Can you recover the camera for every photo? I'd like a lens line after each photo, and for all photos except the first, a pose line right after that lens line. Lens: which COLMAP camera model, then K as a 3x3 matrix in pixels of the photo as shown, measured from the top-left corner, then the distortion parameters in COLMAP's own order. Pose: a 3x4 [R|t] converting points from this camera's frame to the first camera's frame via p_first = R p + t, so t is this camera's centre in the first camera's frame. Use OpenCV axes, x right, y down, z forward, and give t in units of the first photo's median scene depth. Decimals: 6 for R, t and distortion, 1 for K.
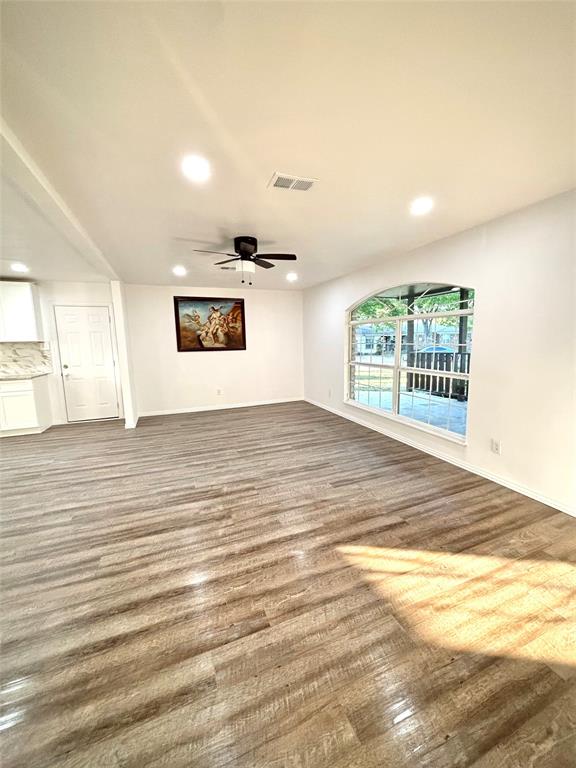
lens RADIAL K [[309.9, 0, 288.9], [0, 309.9, 383.1], [0, 0, 1]] dist [0.002799, 0.000846]
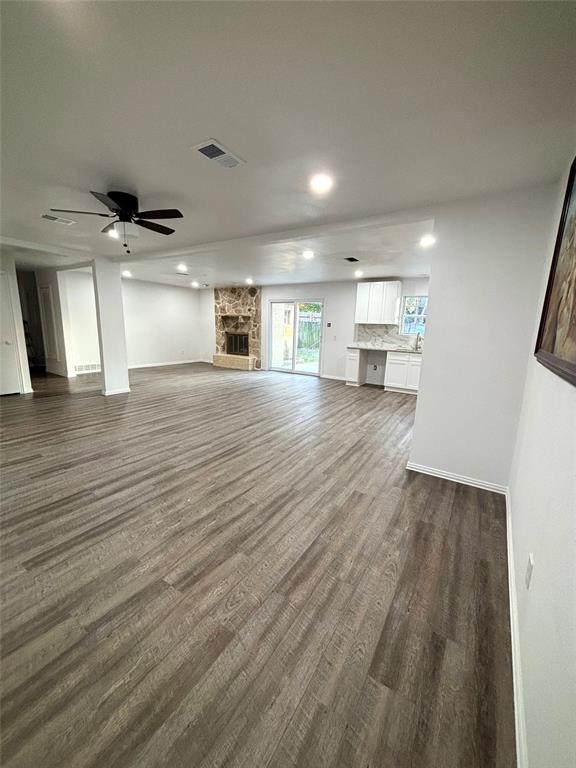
lens RADIAL K [[309.9, 0, 283.2], [0, 309.9, 386.6], [0, 0, 1]] dist [0.002799, 0.000846]
pose [[-0.823160, 0.111363, -0.556782, 0.019837], [-0.088024, 0.943697, 0.318886, -0.249459], [0.560945, 0.311505, -0.767011, 1.843925]]
